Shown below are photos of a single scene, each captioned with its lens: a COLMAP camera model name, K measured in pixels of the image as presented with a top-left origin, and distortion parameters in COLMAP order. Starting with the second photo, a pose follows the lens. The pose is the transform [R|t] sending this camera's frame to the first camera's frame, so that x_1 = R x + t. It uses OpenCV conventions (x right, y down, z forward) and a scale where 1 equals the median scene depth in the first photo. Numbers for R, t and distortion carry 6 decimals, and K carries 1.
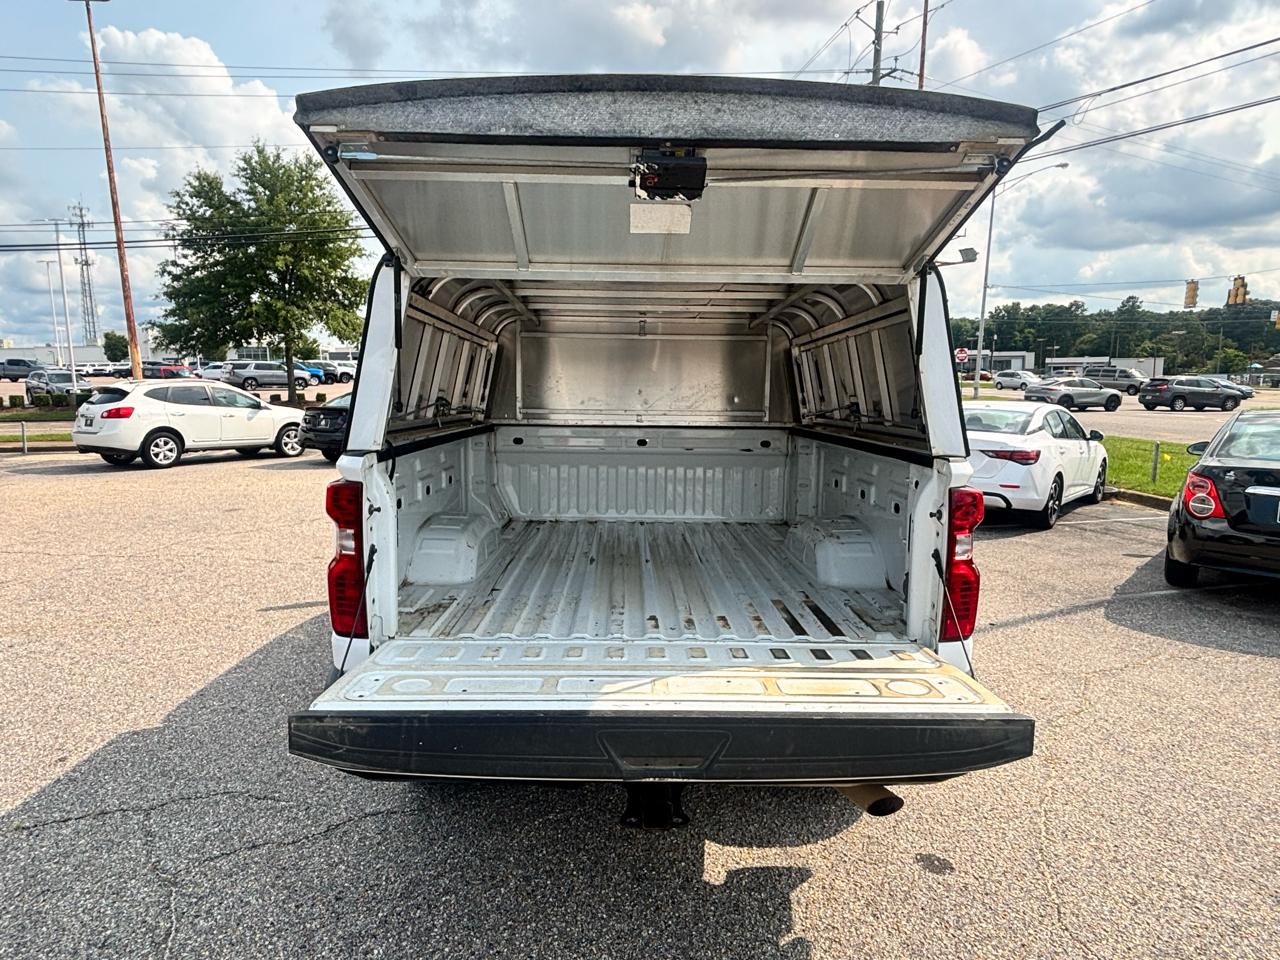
lens RADIAL K [[780.3, 0, 640.0], [0, 780.3, 480.0], [0, 0, 1]] dist [-0.003754, -0.000677]
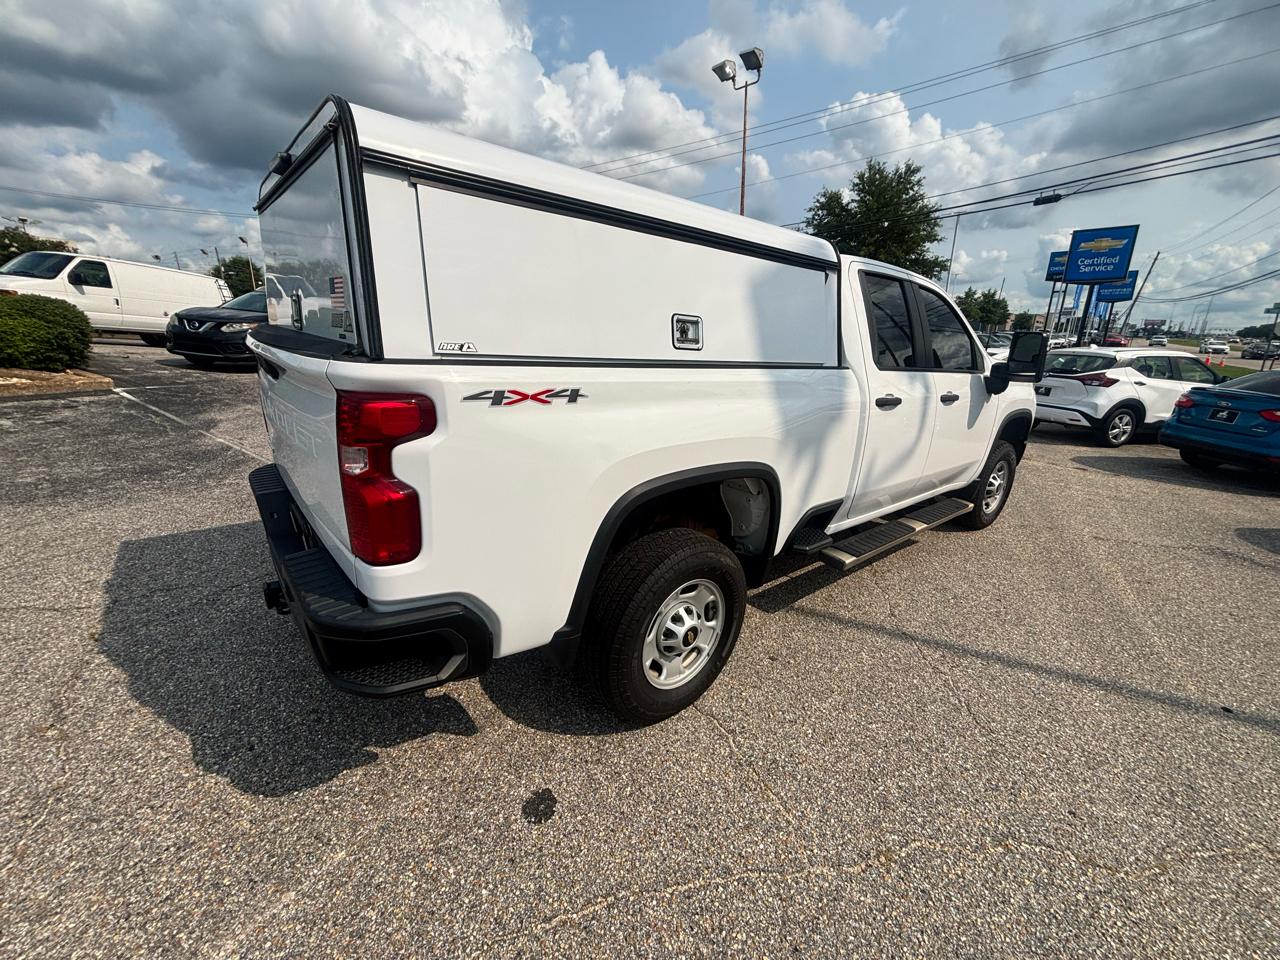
lens RADIAL K [[524.7, 0, 639.0], [0, 524.7, 482.6], [0, 0, 1]] dist [0.000057, 0.000821]
pose [[0.634570, 0.239414, -0.734848, 0.150733], [-0.137246, 0.970606, 0.197707, -0.007478], [0.760582, -0.024605, 0.648776, 0.121186]]
